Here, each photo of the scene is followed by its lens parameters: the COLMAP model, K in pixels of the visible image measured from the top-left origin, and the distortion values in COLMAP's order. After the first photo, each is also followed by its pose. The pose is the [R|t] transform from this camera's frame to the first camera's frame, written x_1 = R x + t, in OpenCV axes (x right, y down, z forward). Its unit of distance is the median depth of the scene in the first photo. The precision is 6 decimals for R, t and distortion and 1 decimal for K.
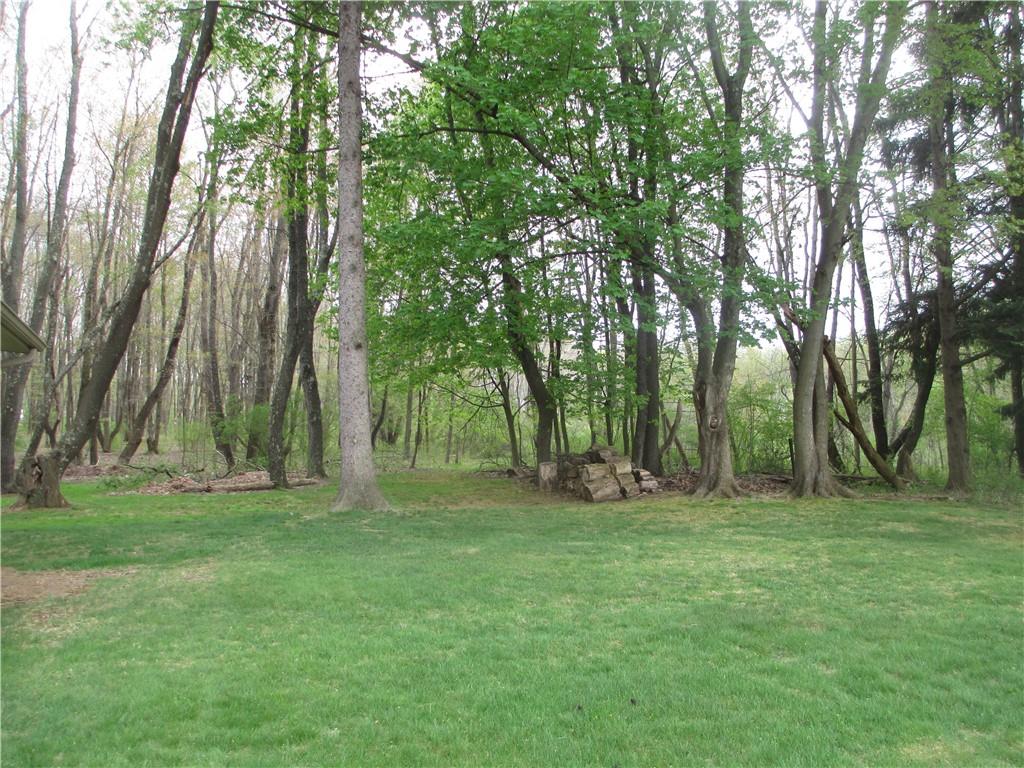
lens RADIAL K [[844.2, 0, 510.5], [0, 844.2, 386.0], [0, 0, 1]] dist [-0.070730, 0.014835]
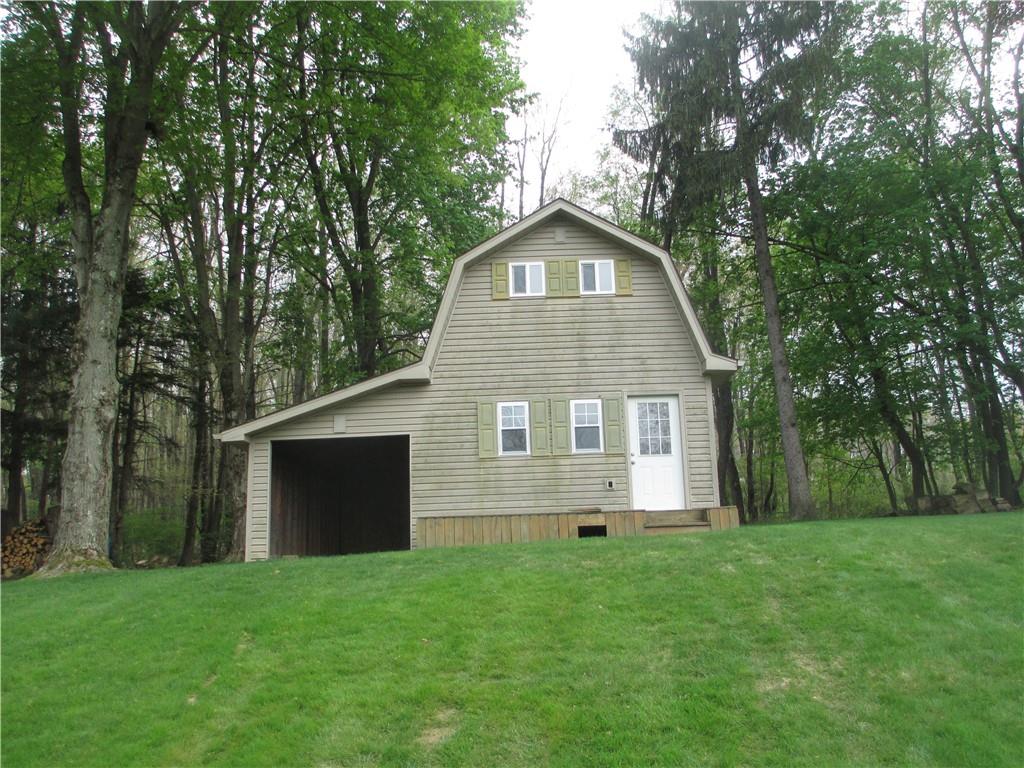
lens RADIAL K [[844.2, 0, 513.2], [0, 844.2, 374.4], [0, 0, 1]] dist [-0.070730, 0.014835]
pose [[0.917793, -0.118139, -0.379076, -0.025947], [0.070138, 0.987935, -0.138077, 0.024532], [0.390814, 0.100139, 0.915006, -0.415640]]
